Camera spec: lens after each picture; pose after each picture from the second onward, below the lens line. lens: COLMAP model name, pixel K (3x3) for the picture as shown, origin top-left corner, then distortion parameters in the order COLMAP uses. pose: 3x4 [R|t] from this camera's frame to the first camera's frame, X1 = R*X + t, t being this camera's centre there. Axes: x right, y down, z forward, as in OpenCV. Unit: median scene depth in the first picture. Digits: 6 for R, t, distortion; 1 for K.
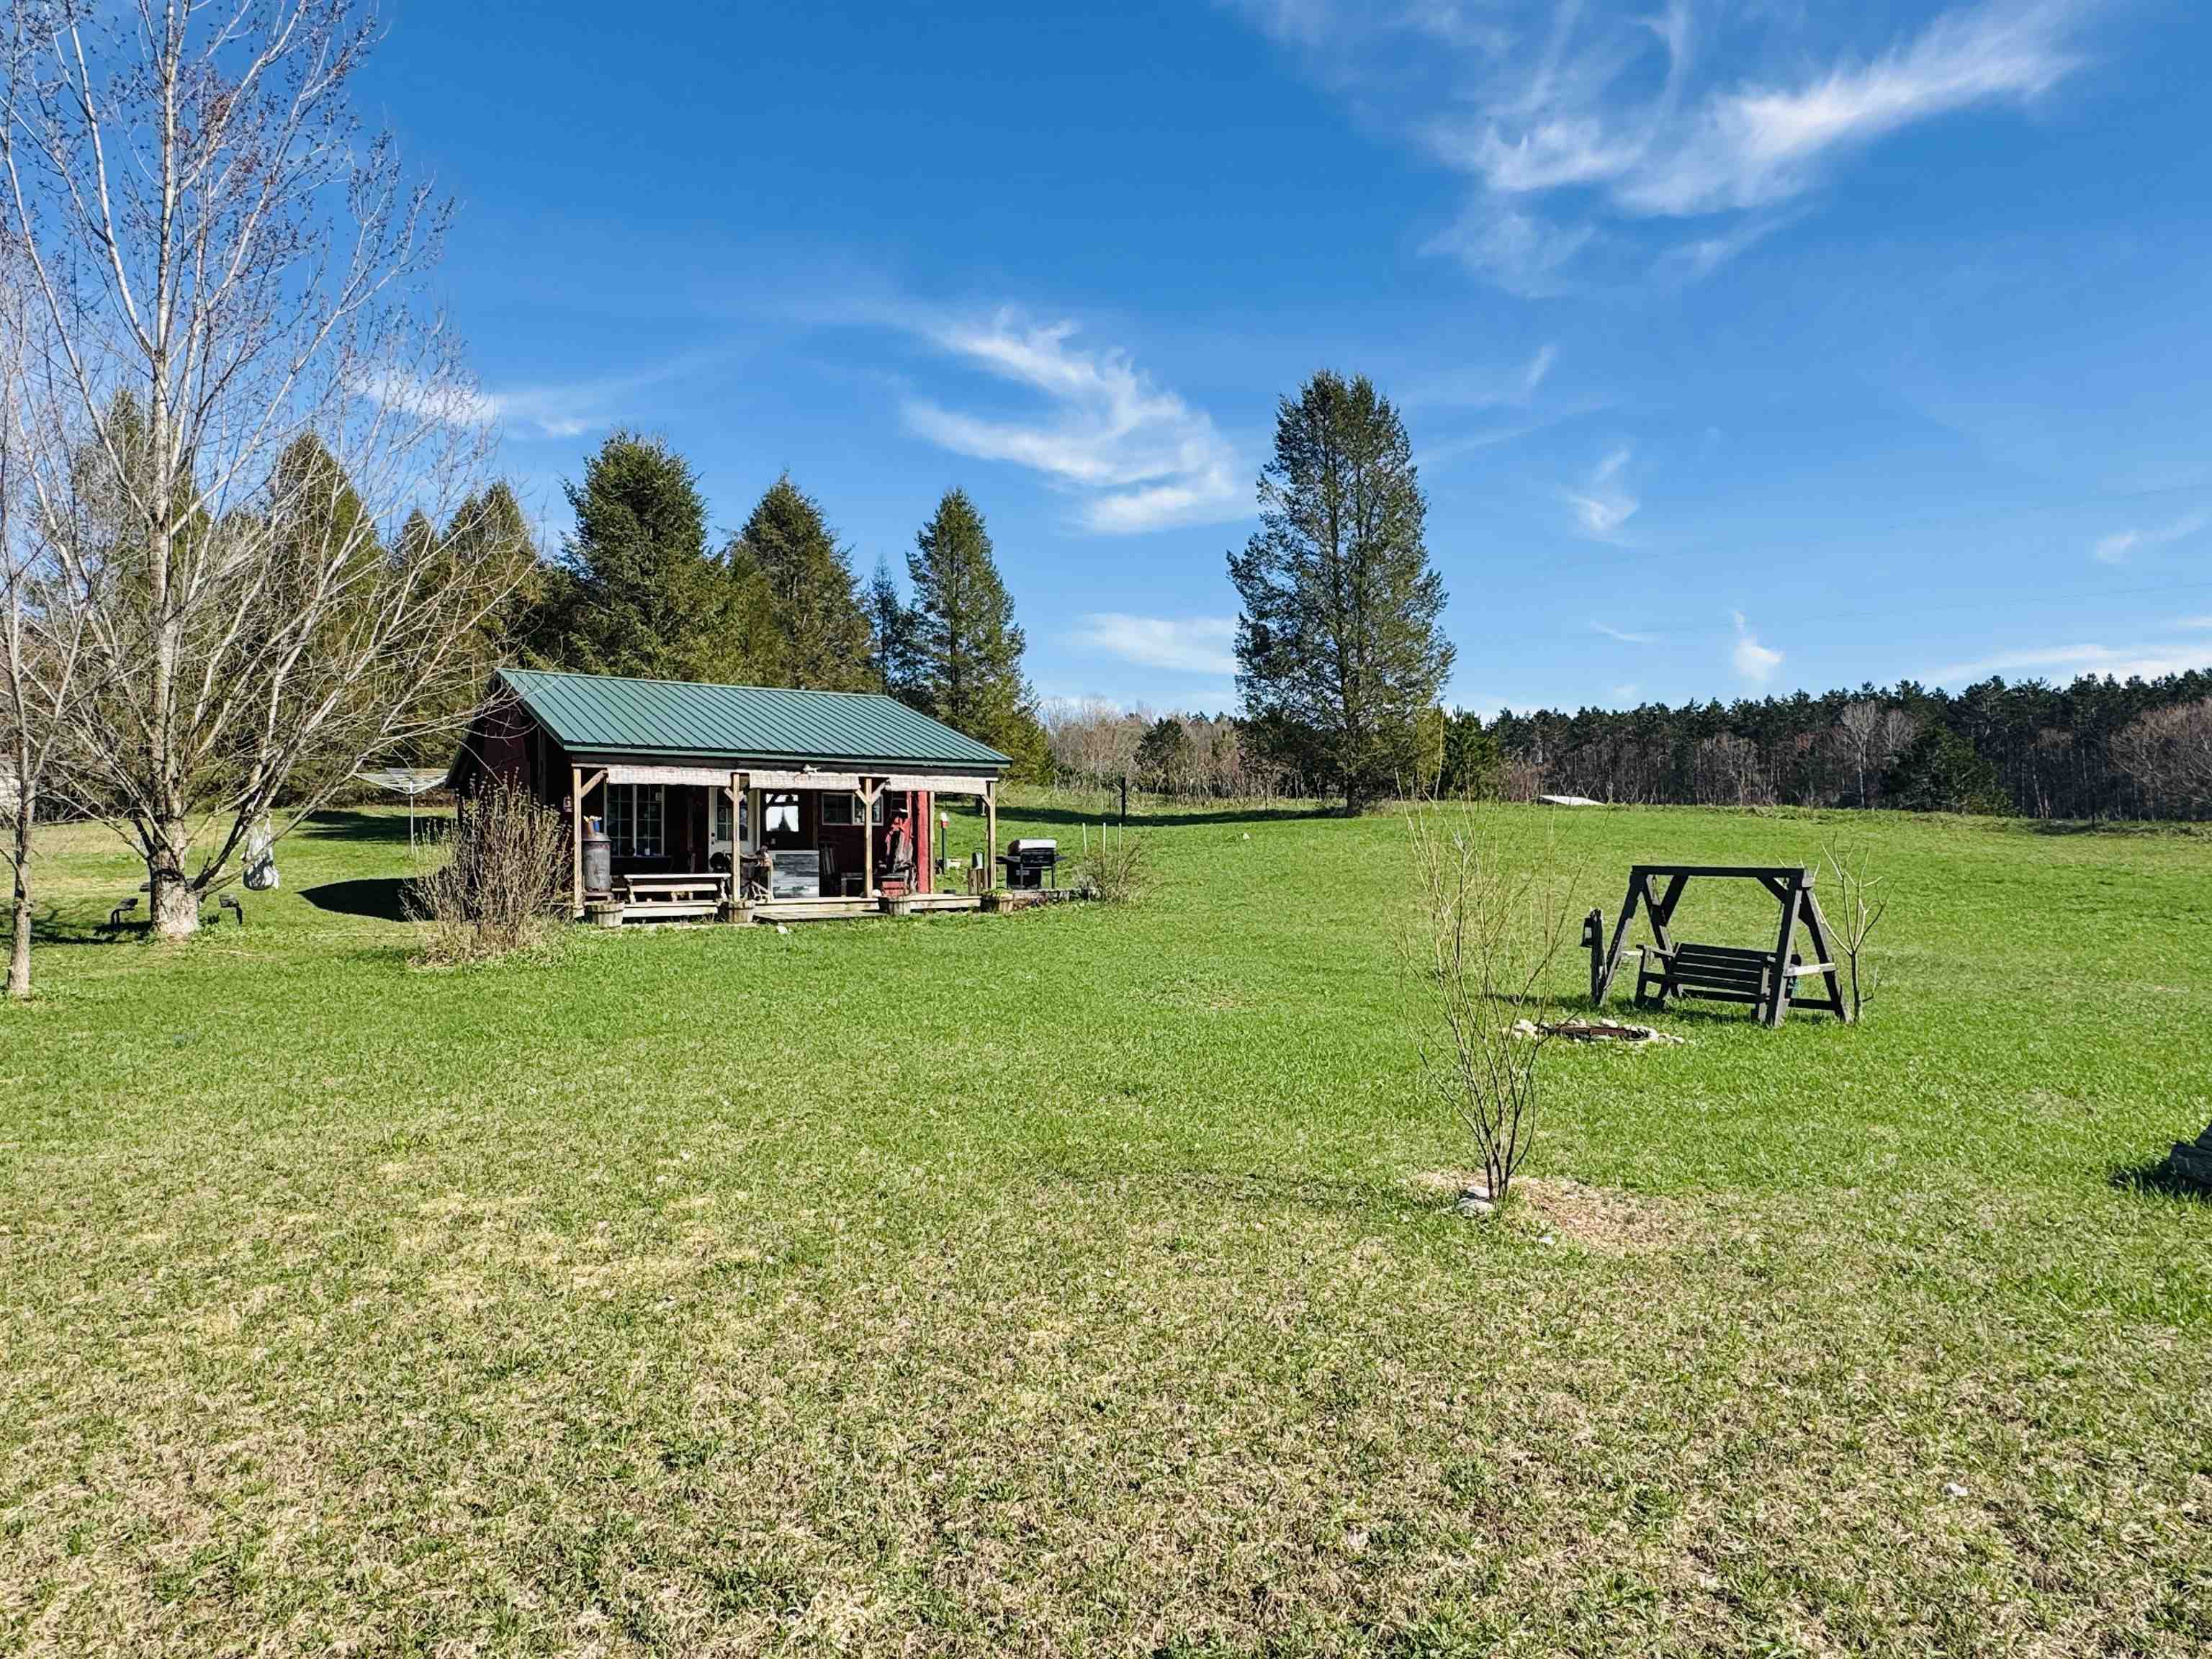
lens RADIAL K [[1320.4, 0, 1106.6], [0, 1320.4, 835.2], [0, 0, 1]] dist [-0.003128, 0.003197]
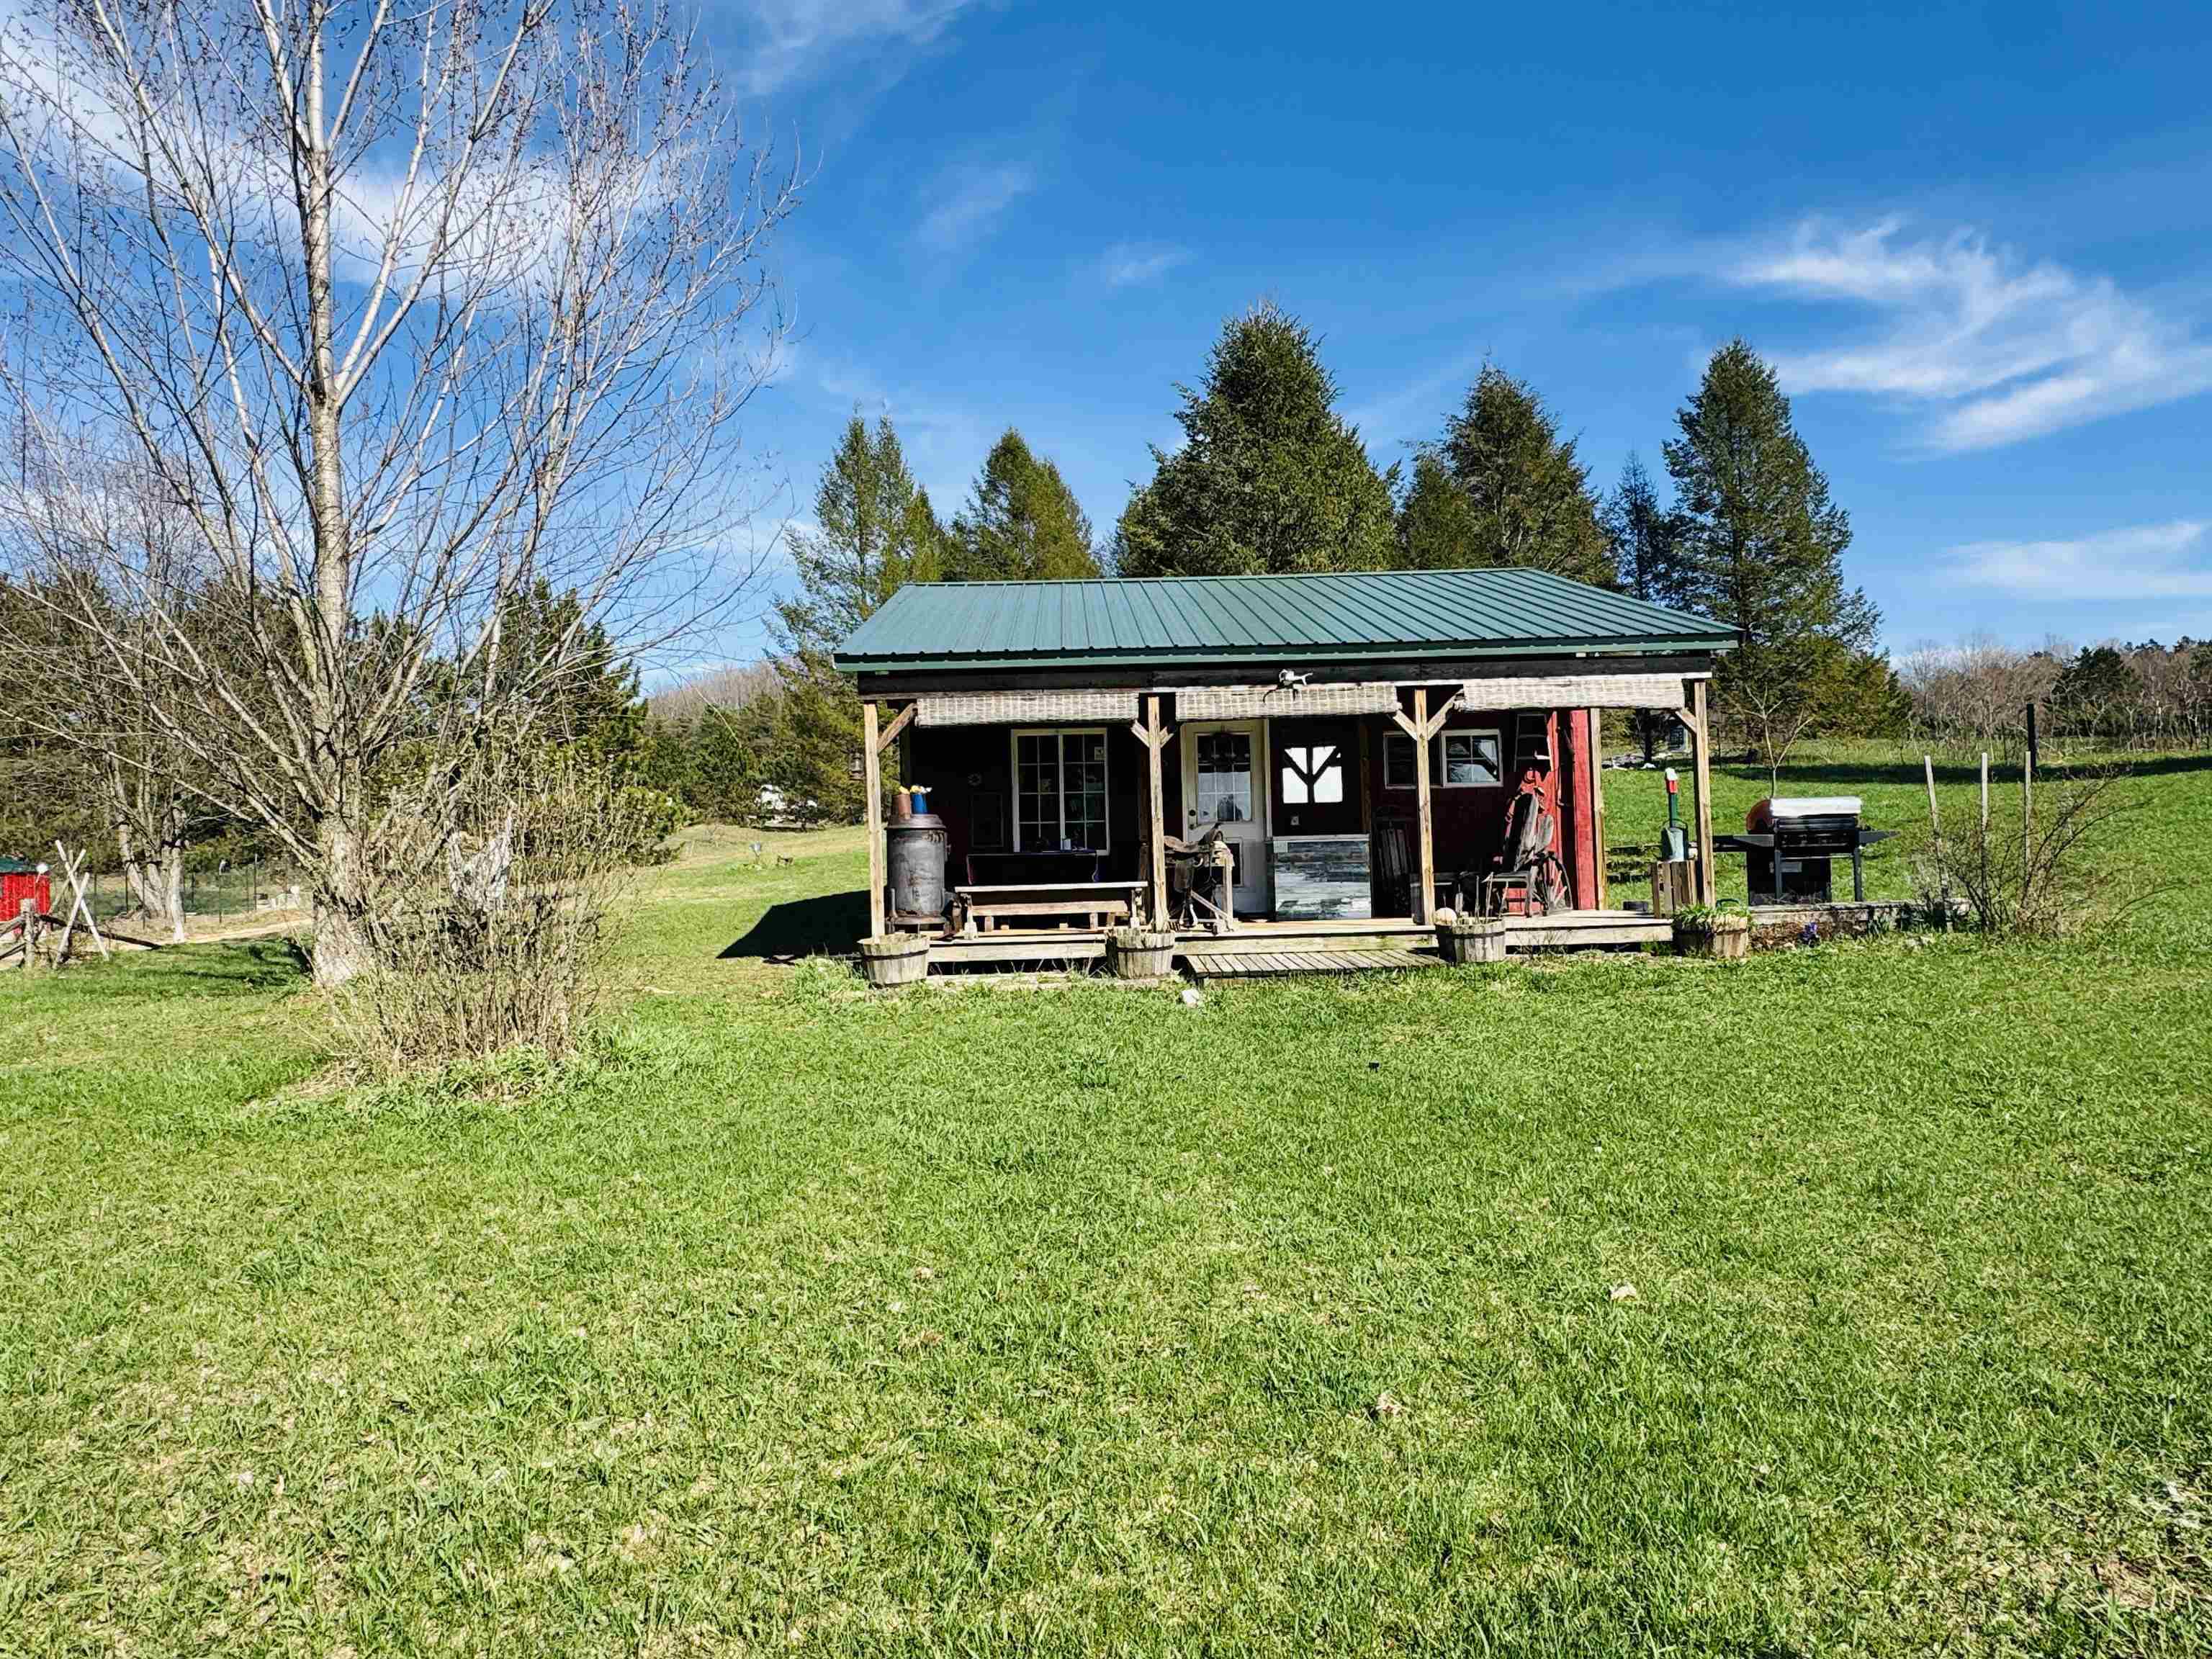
lens RADIAL K [[1320.4, 0, 1097.5], [0, 1320.4, 813.2], [0, 0, 1]] dist [-0.003128, 0.003197]
pose [[0.822629, -0.038651, -0.567263, 0.004298], [0.033344, 0.999249, -0.019731, 0.009934], [0.567600, -0.002683, 0.823300, 0.478032]]
